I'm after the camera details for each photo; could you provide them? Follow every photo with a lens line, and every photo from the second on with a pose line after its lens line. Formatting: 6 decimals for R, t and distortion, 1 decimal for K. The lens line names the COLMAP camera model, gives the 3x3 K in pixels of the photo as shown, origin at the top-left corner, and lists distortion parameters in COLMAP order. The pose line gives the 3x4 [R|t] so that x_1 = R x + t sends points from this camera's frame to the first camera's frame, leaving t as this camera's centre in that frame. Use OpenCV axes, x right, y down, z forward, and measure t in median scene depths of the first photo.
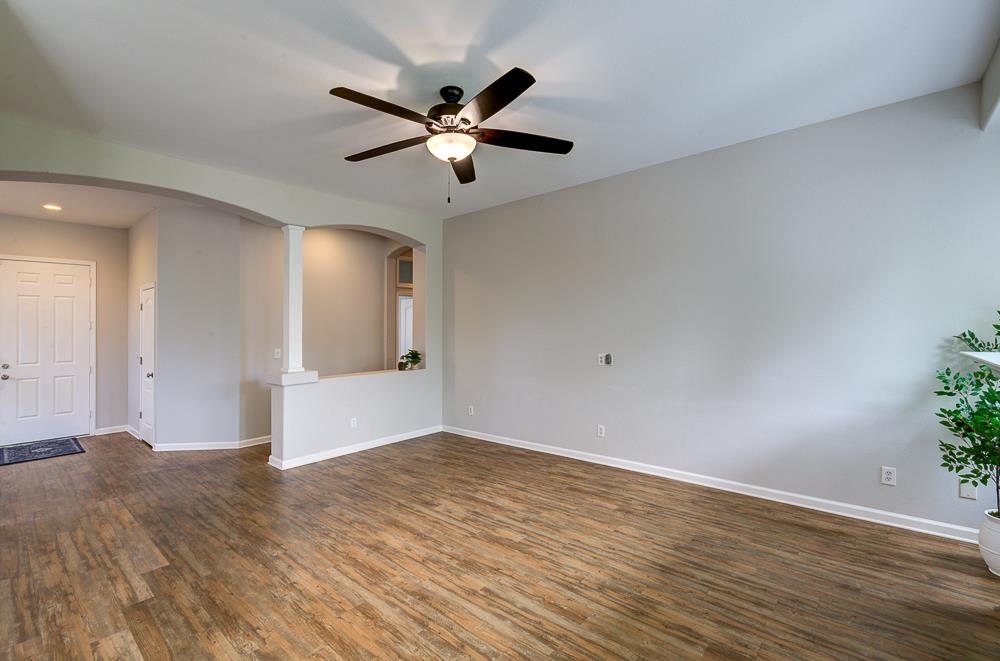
lens RADIAL K [[440.5, 0, 500.0], [0, 440.5, 338.0], [0, 0, 1]] dist [0.002728, 0.001131]
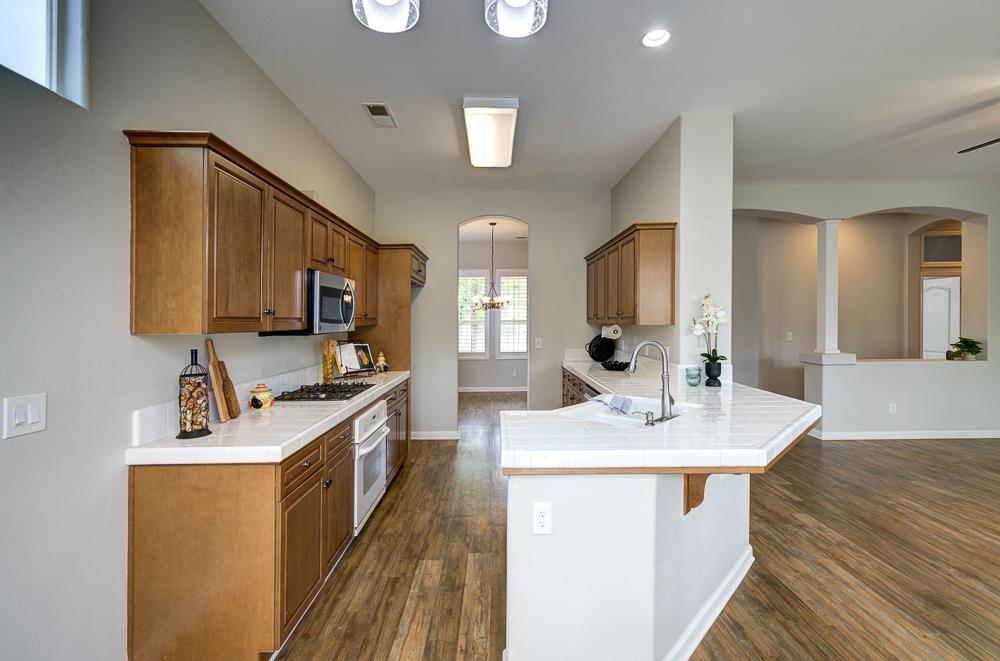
lens RADIAL K [[440.5, 0, 498.7], [0, 440.5, 323.0], [0, 0, 1]] dist [0.002728, 0.001131]
pose [[0.657057, 0.013871, -0.753713, -0.252860], [-0.014859, 0.999875, 0.005448, 0.010815], [0.753695, 0.007620, 0.657181, -0.478922]]
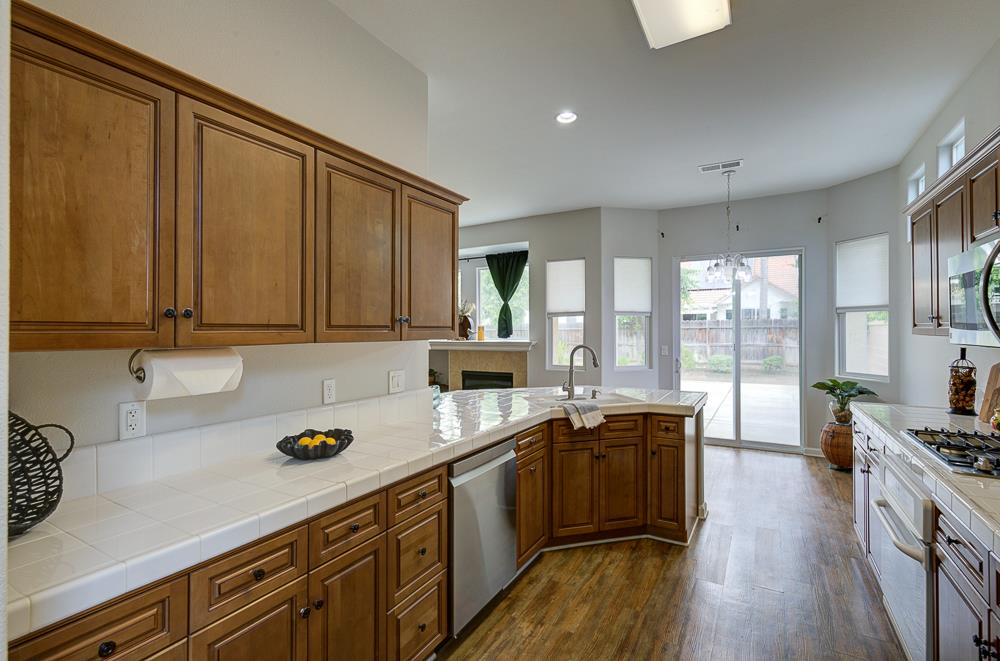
lens RADIAL K [[440.5, 0, 503.5], [0, 440.5, 325.8], [0, 0, 1]] dist [0.002728, 0.001131]
pose [[-0.193247, 0.029159, 0.980717, -1.495630], [0.027257, 0.999332, -0.024342, 0.015972], [-0.980771, 0.022028, -0.193913, 0.449775]]
